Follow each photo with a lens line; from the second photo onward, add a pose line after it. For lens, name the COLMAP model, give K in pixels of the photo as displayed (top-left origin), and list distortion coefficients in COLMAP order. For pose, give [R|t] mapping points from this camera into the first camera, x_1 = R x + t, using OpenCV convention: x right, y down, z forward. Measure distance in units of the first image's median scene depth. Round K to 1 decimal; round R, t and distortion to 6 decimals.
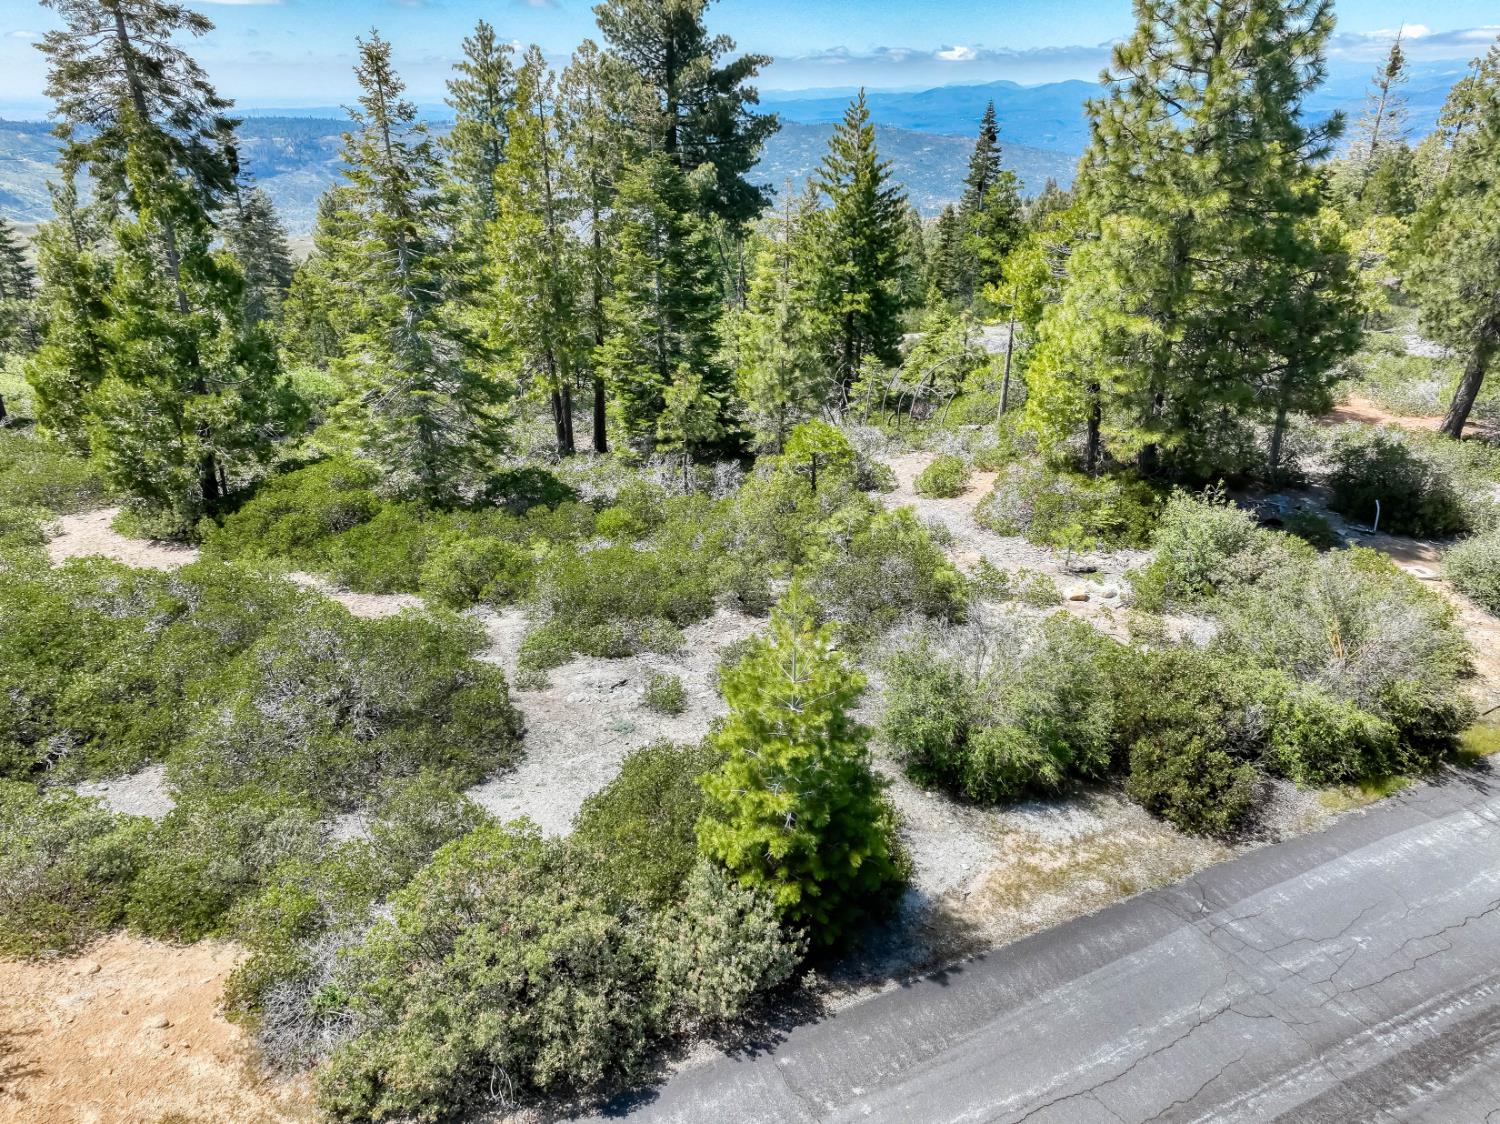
lens RADIAL K [[1050.1, 0, 750.0], [0, 1050.1, 562.0], [0, 0, 1]] dist [0.009101, 0.027017]
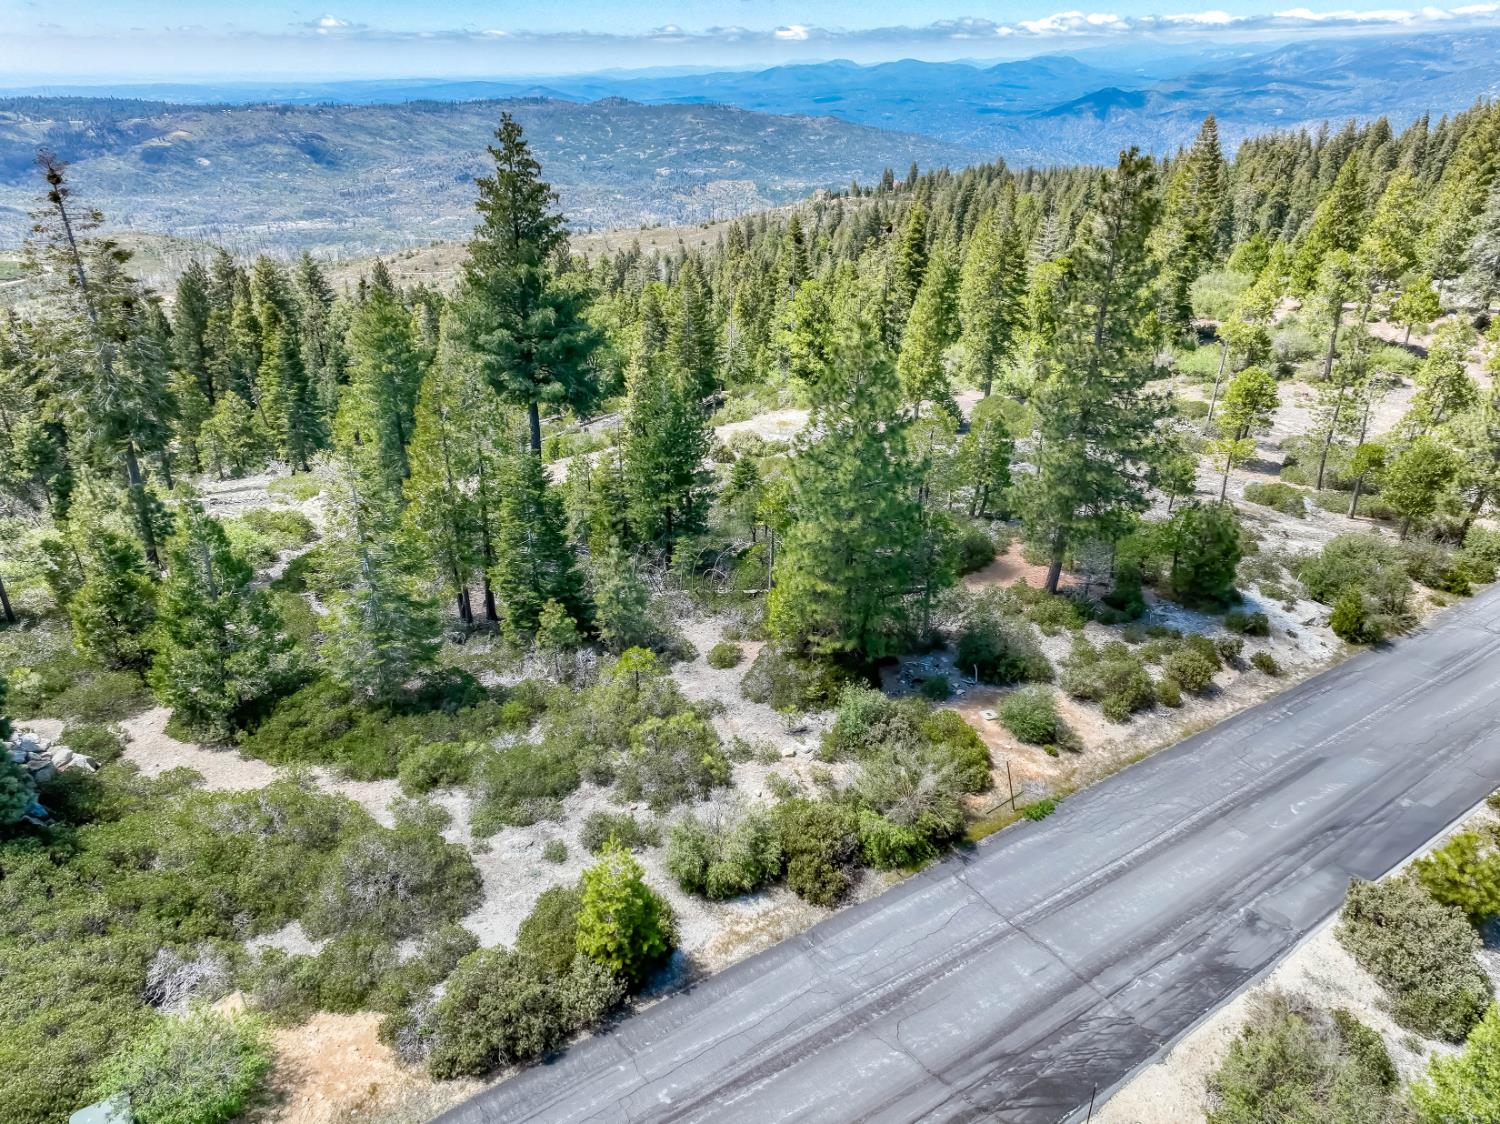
lens RADIAL K [[1051.6, 0, 745.9], [0, 1051.6, 565.2], [0, 0, 1]] dist [0.009372, 0.026242]
pose [[0.991078, -0.061747, 0.118117, 0.056353], [0.059288, 0.997947, 0.024229, -0.349238], [-0.119371, -0.017010, 0.992704, -0.770430]]
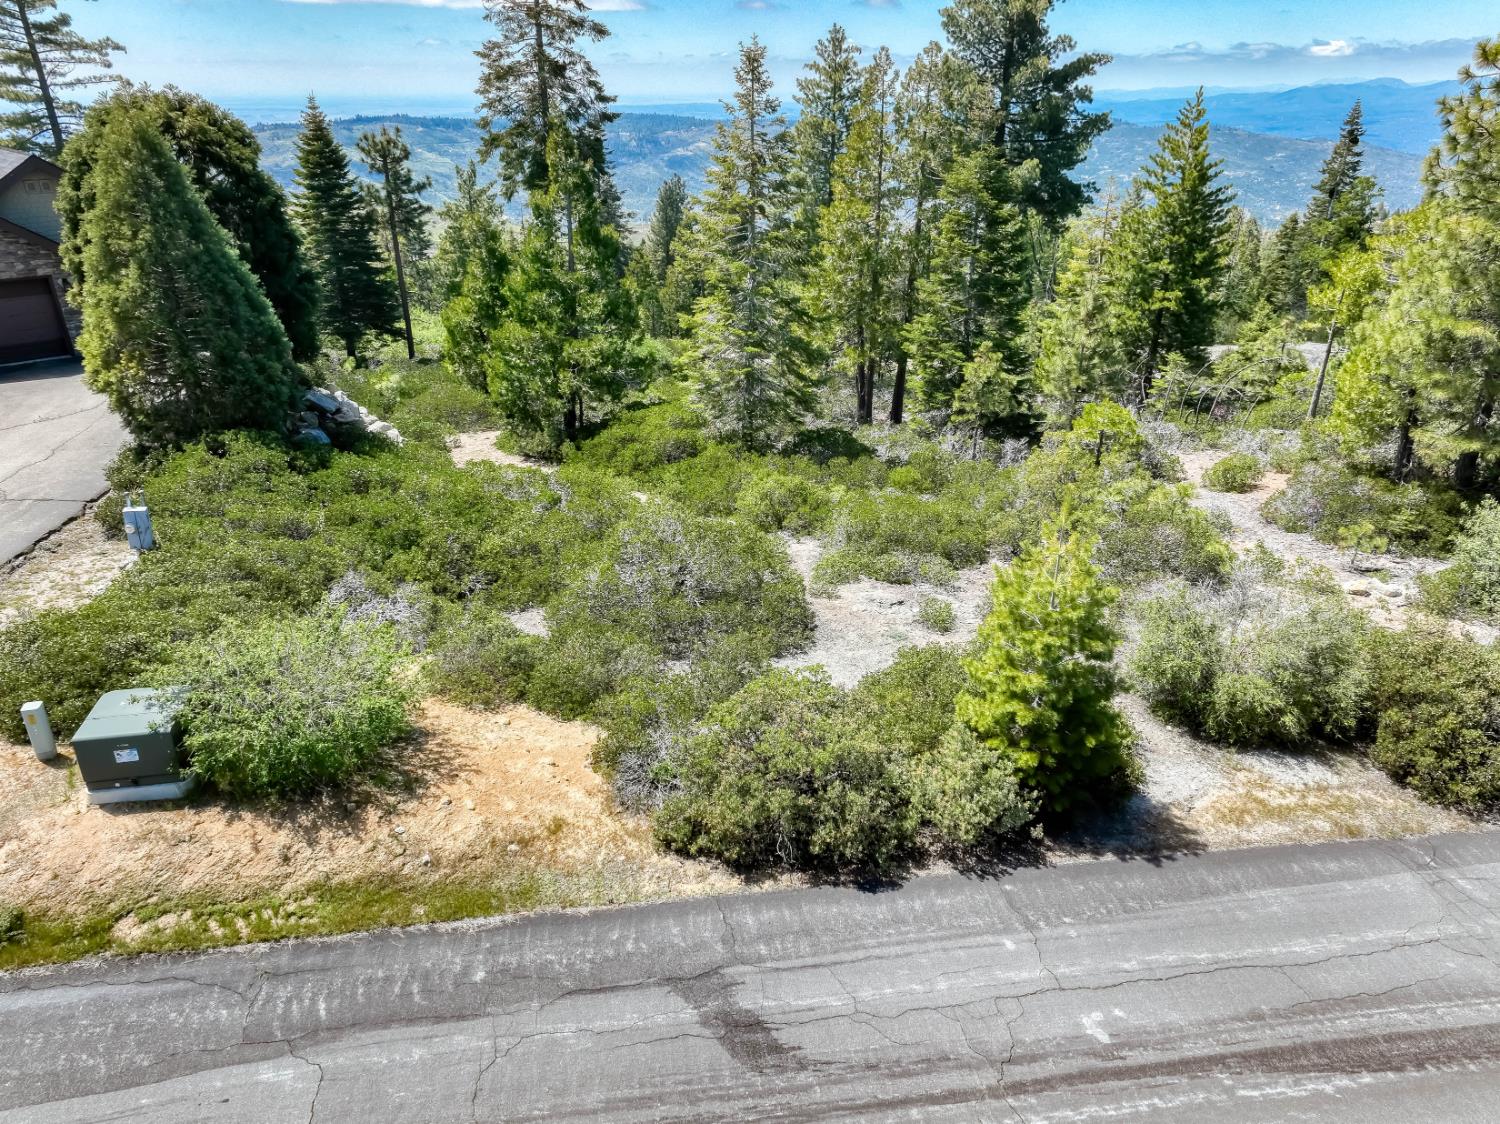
lens RADIAL K [[1050.1, 0, 750.0], [0, 1050.1, 562.0], [0, 0, 1]] dist [0.009101, 0.027017]
pose [[0.960136, 0.121903, -0.251553, 0.003745], [-0.121700, 0.992431, 0.016425, 0.063463], [0.251652, 0.014843, 0.967704, -0.137672]]
